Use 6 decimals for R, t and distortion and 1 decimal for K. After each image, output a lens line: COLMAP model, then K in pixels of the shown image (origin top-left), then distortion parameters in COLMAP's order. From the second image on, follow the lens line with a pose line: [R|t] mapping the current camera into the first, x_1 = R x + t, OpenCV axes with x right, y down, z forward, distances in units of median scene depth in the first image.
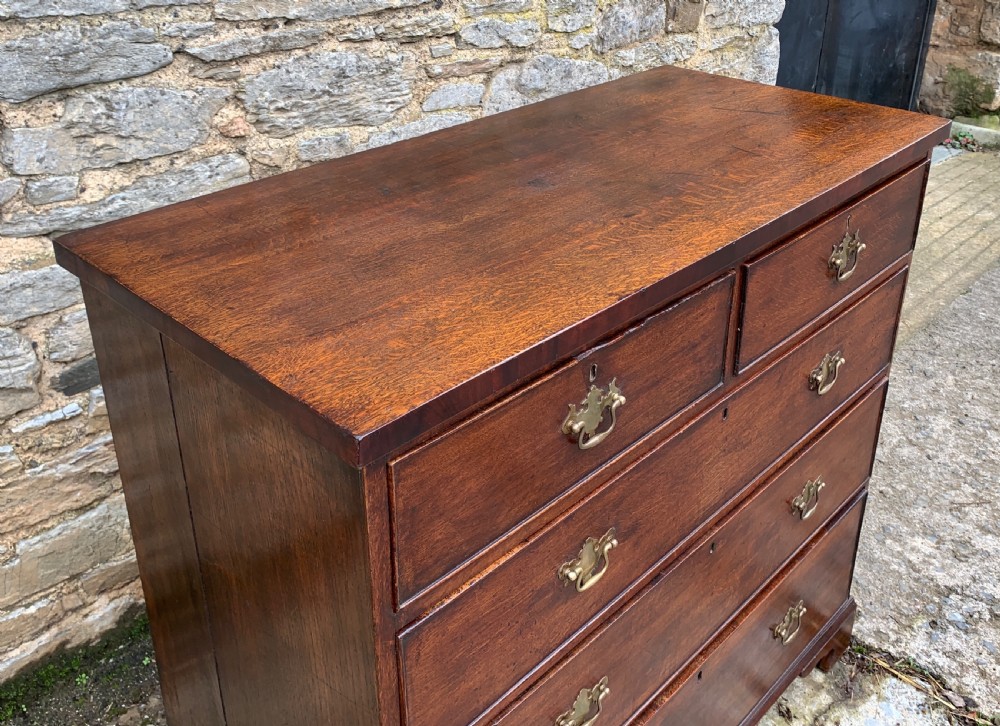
lens RADIAL K [[948.1, 0, 500.7], [0, 948.1, 250.5], [0, 0, 1]] dist [0.024434, 0.000000]
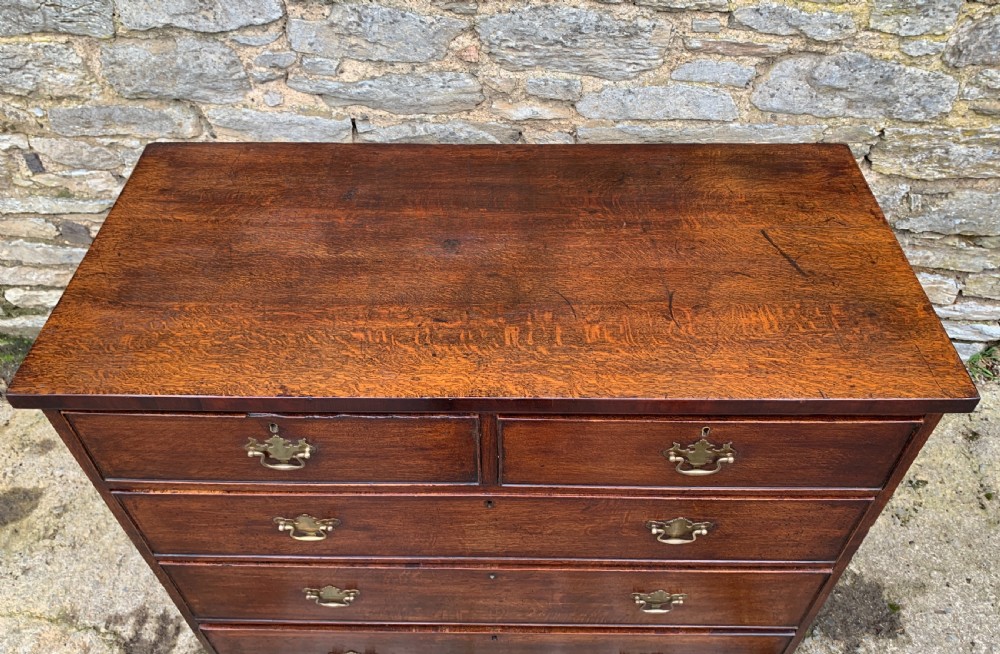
lens RADIAL K [[776.8, 0, 503.0], [0, 776.8, 305.7], [0, 0, 1]] dist [0.038965, -0.041844]
pose [[0.687503, 0.508282, -0.518642, 0.418135], [-0.289913, 0.846931, 0.445710, -0.307358], [0.665800, -0.156066, 0.729626, 0.255812]]
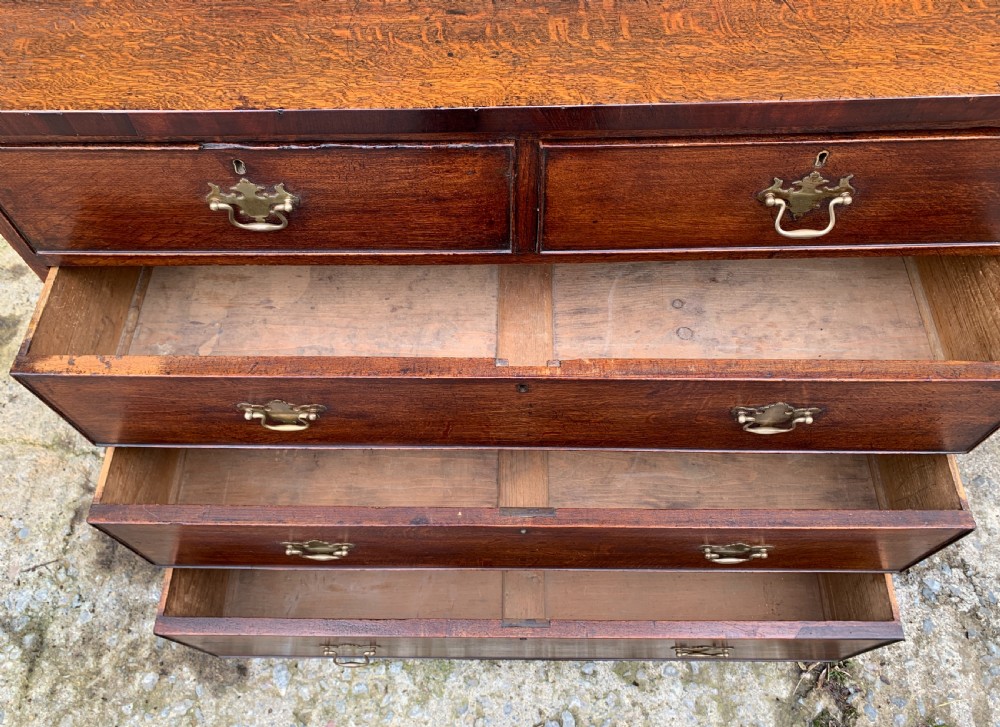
lens RADIAL K [[766.8, 0, 500.9], [0, 766.8, 366.7], [0, 0, 1]] dist [0.000271, 0.003868]
pose [[0.696899, 0.609624, -0.377745, 0.375861], [-0.273876, 0.713022, 0.645439, -0.160122], [0.662815, -0.346351, 0.663865, 0.326043]]
